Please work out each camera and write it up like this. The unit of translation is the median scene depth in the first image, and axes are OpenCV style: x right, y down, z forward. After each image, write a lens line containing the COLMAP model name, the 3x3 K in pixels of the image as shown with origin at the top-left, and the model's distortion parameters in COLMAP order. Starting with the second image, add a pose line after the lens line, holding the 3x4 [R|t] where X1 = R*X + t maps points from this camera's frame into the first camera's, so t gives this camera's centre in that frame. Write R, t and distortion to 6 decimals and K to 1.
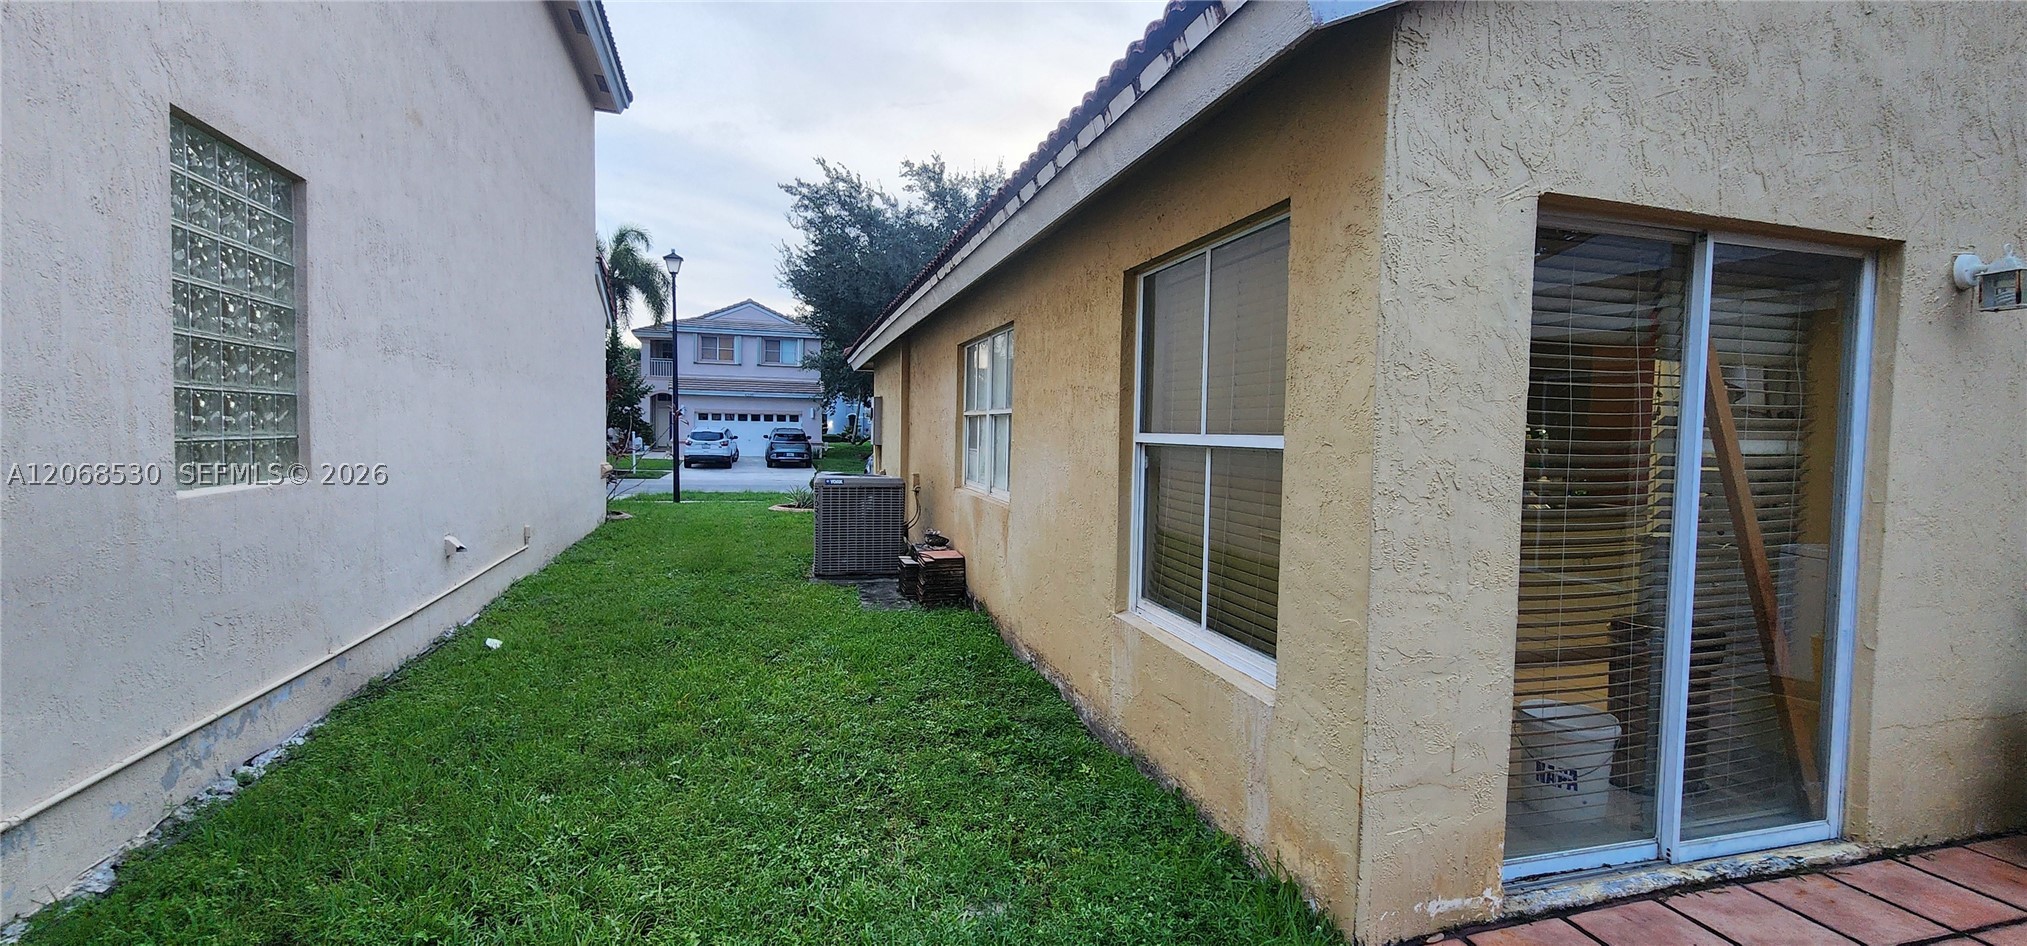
lens RADIAL K [[844.0, 0, 1017.8], [0, 844.0, 472.4], [0, 0, 1]] dist [-0.005856, 0.002531]
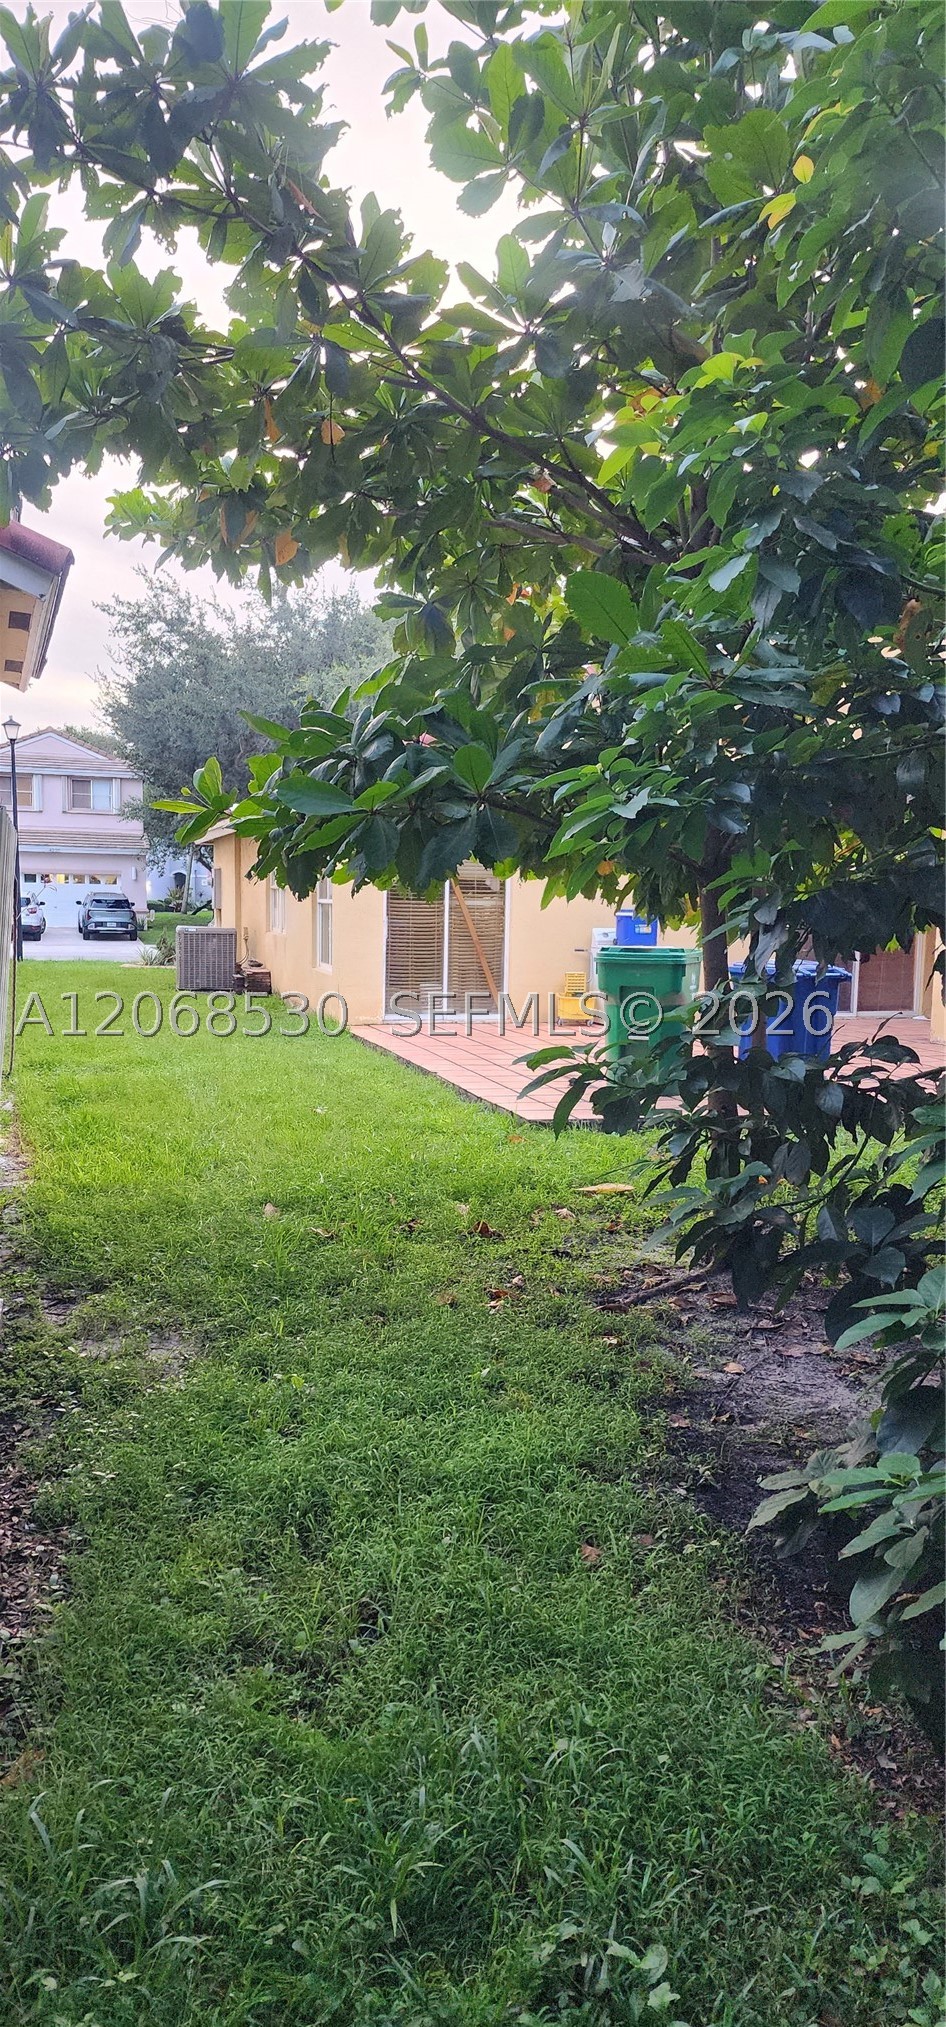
lens RADIAL K [[1325.8, 0, 475.4], [0, 1325.8, 1032.5], [0, 0, 1]] dist [0.054169, -0.007634]
pose [[0.999615, -0.006424, 0.026991, 0.053576], [0.004929, 0.998469, 0.055087, 0.014763], [-0.027304, -0.054933, 0.998117, -0.328770]]
